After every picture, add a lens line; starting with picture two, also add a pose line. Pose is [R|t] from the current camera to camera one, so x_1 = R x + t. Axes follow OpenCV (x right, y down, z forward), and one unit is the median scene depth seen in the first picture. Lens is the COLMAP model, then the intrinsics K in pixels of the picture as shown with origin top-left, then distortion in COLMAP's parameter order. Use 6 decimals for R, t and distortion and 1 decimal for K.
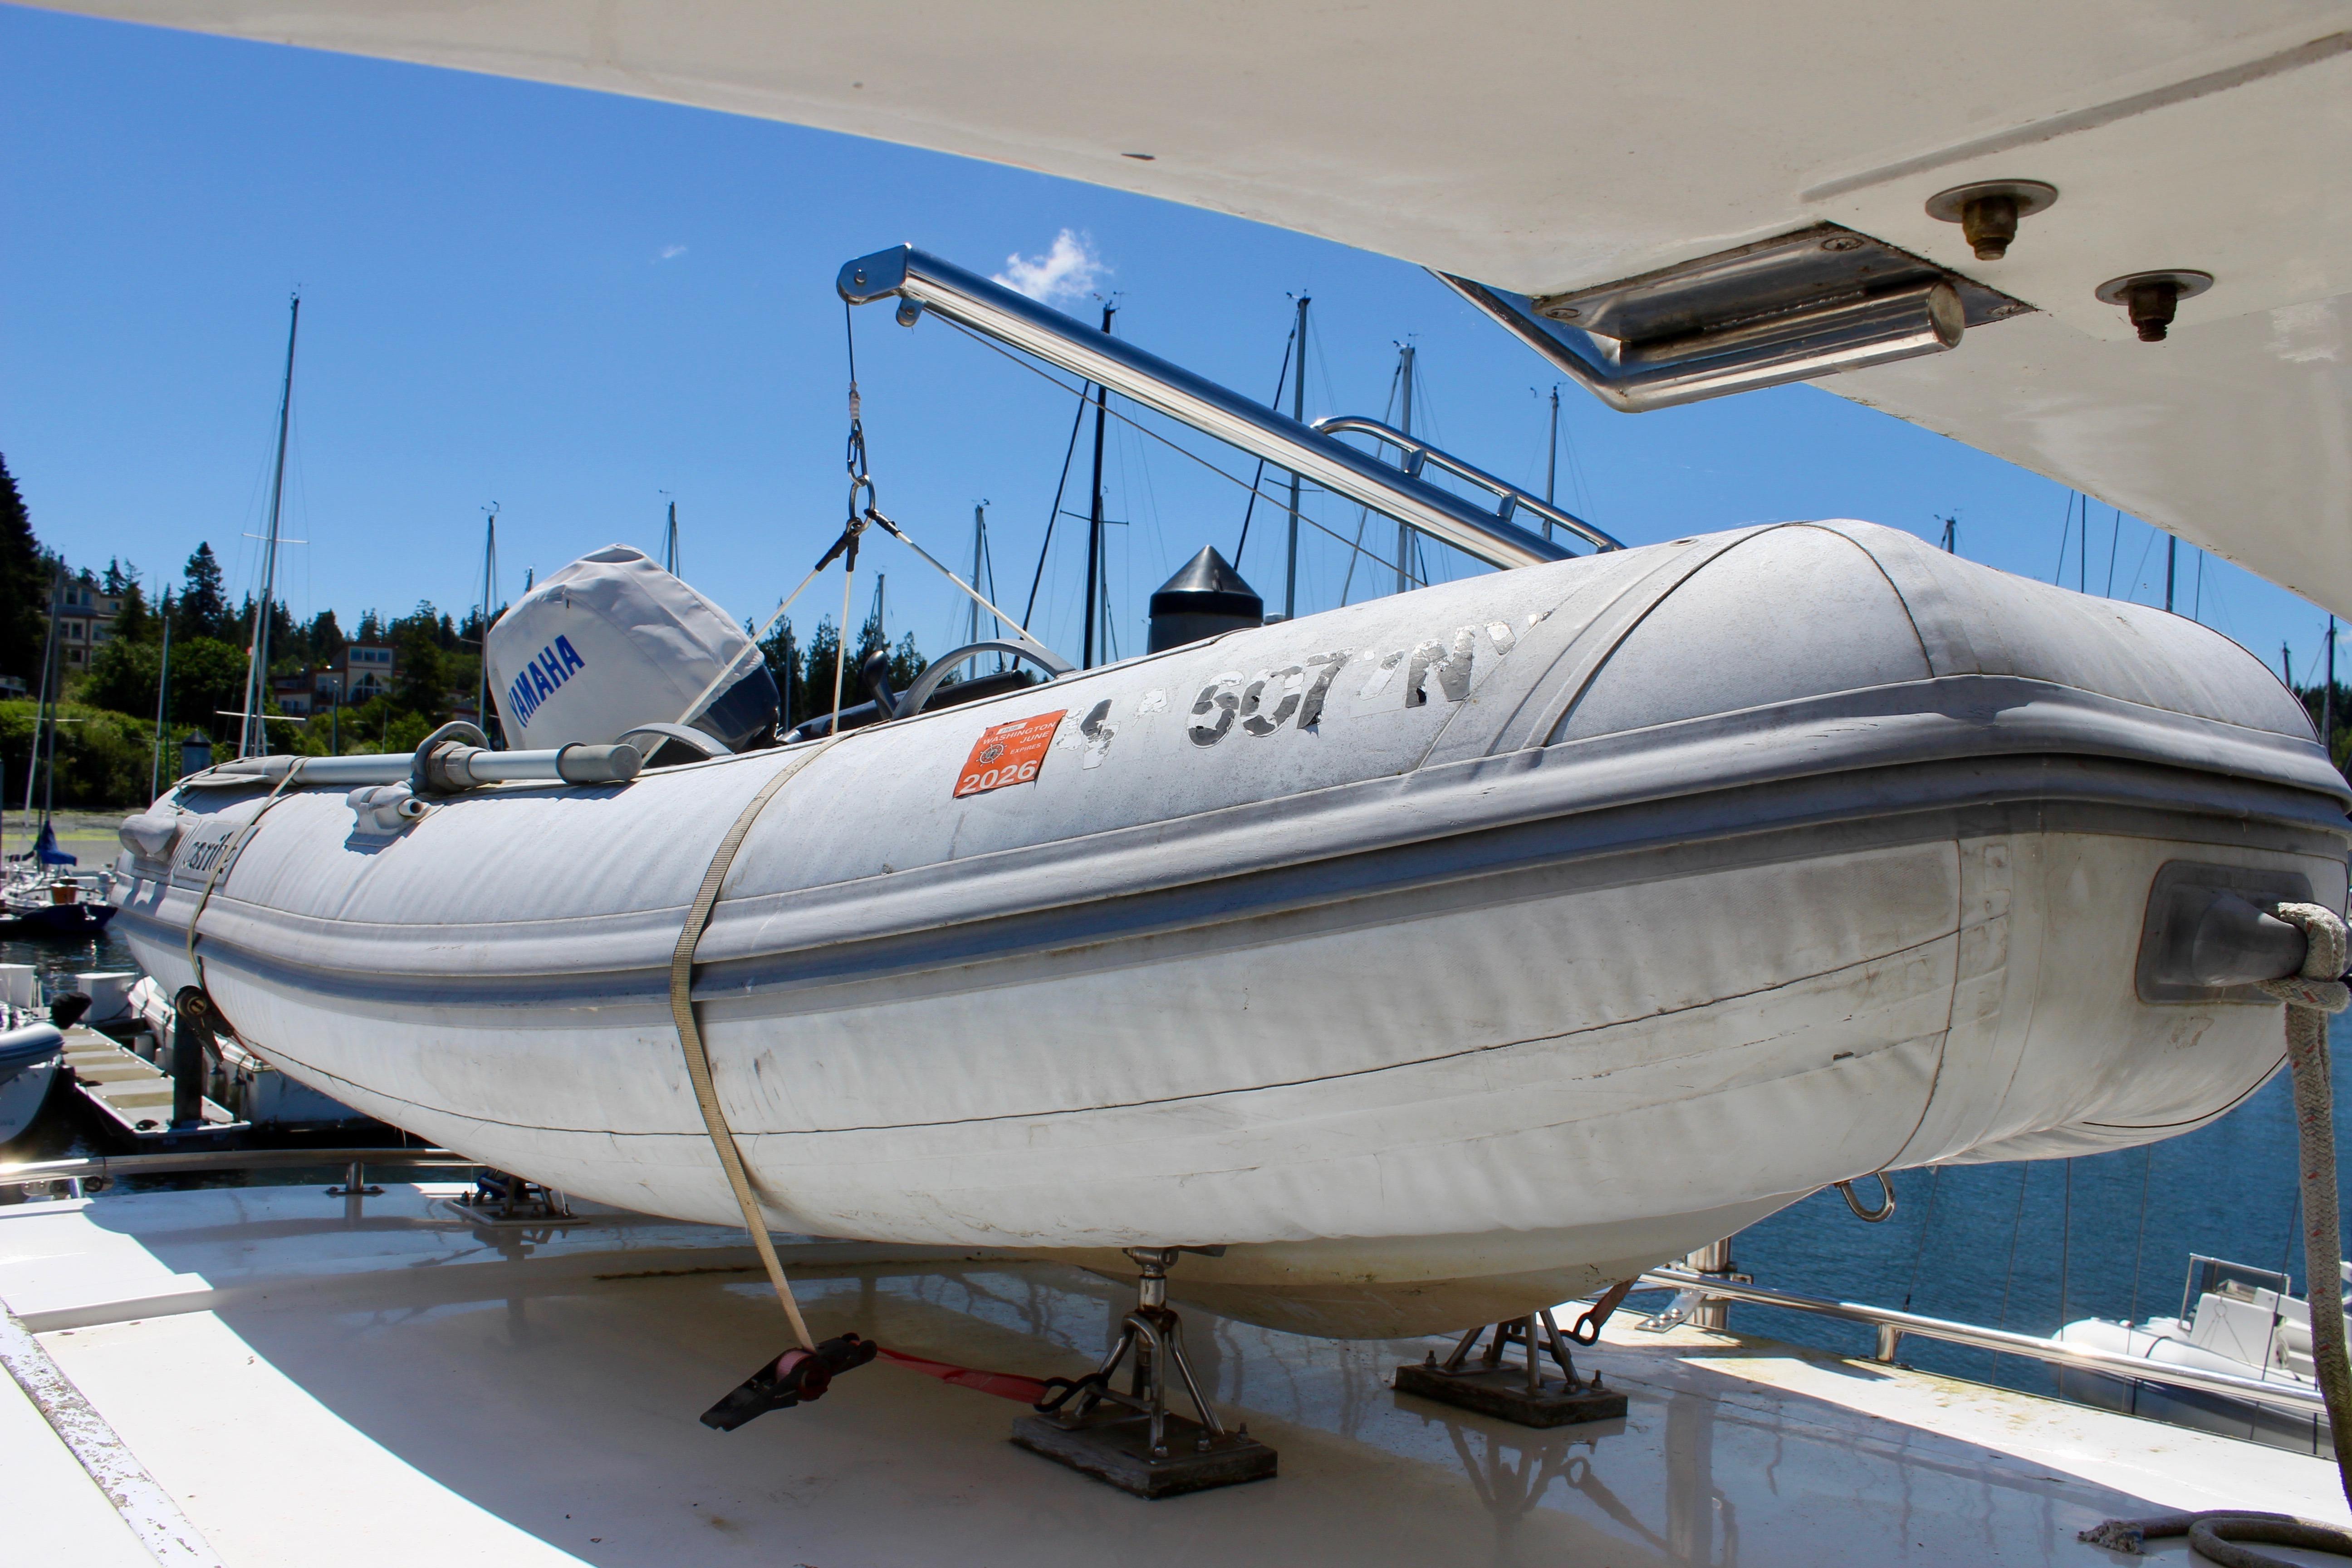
lens RADIAL K [[1990.0, 0, 1167.9], [0, 1990.0, 813.8], [0, 0, 1]] dist [-0.146650, 0.144245]
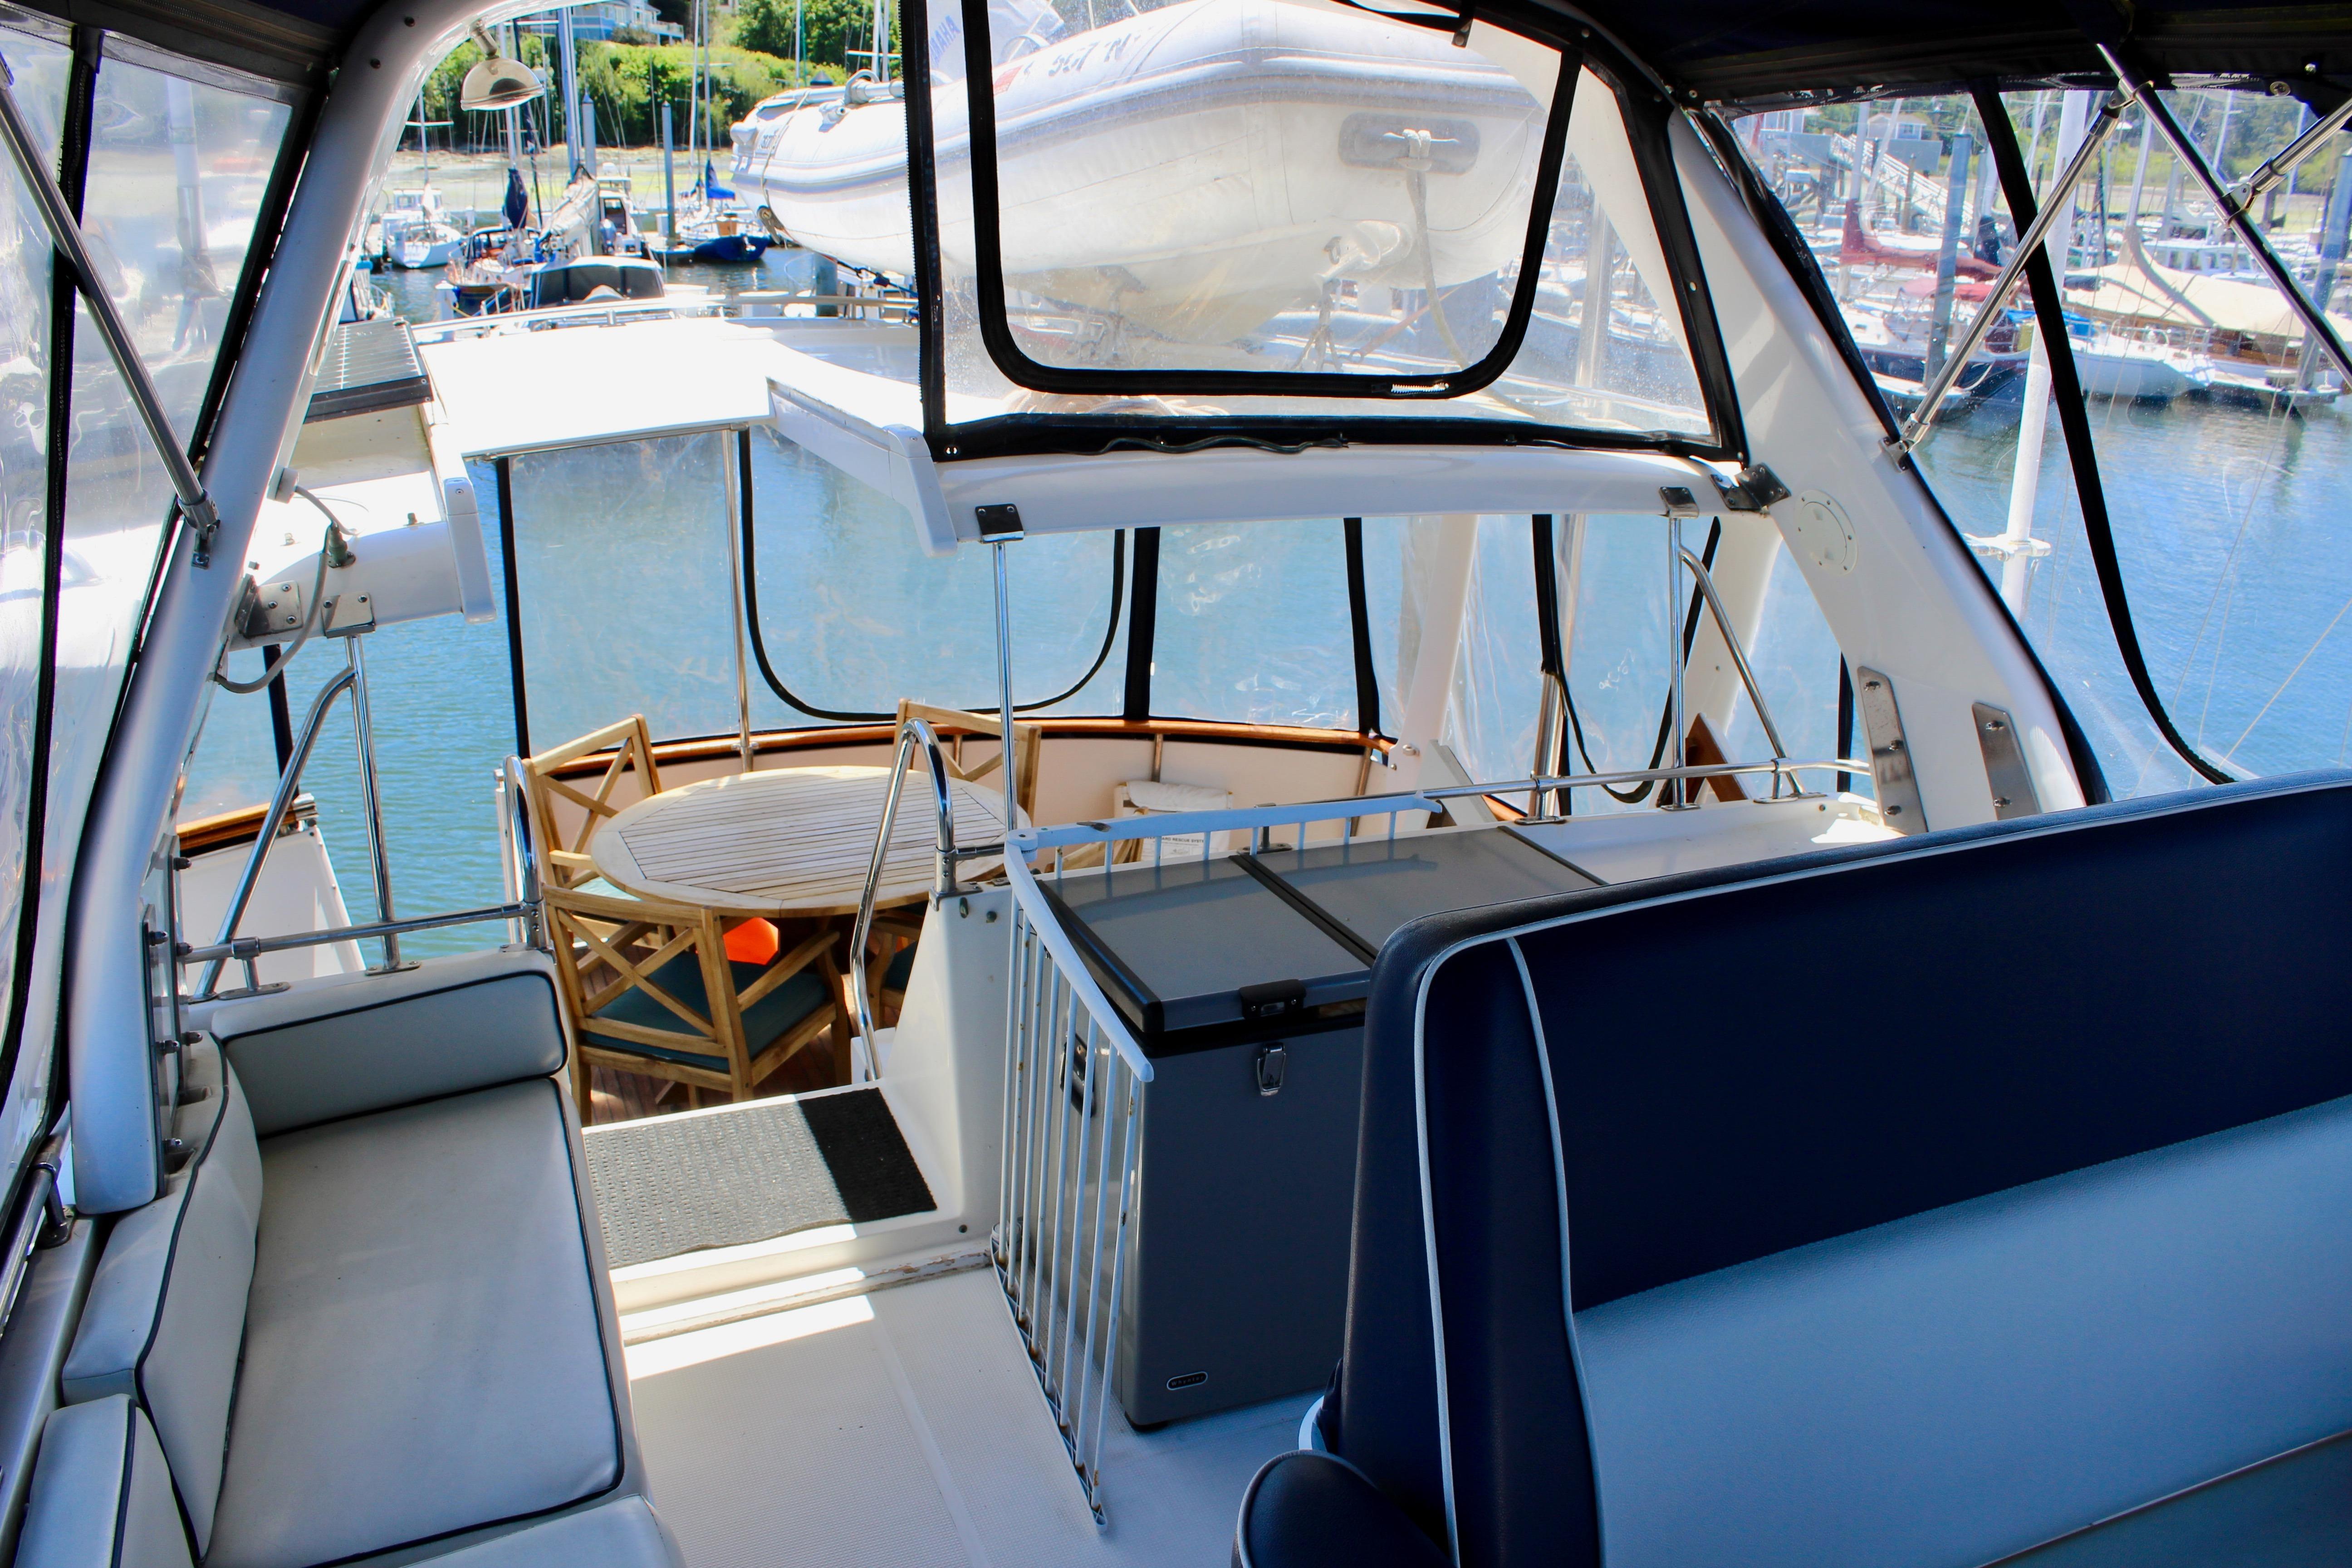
lens RADIAL K [[1944.9, 0, 1172.7], [0, 1944.9, 867.1], [0, 0, 1]] dist [-0.091363, -0.001569]
pose [[0.954060, 0.100540, -0.282242, 0.080652], [0.004825, 0.936740, 0.349994, 0.005152], [0.299576, -0.335277, 0.893221, -0.134769]]
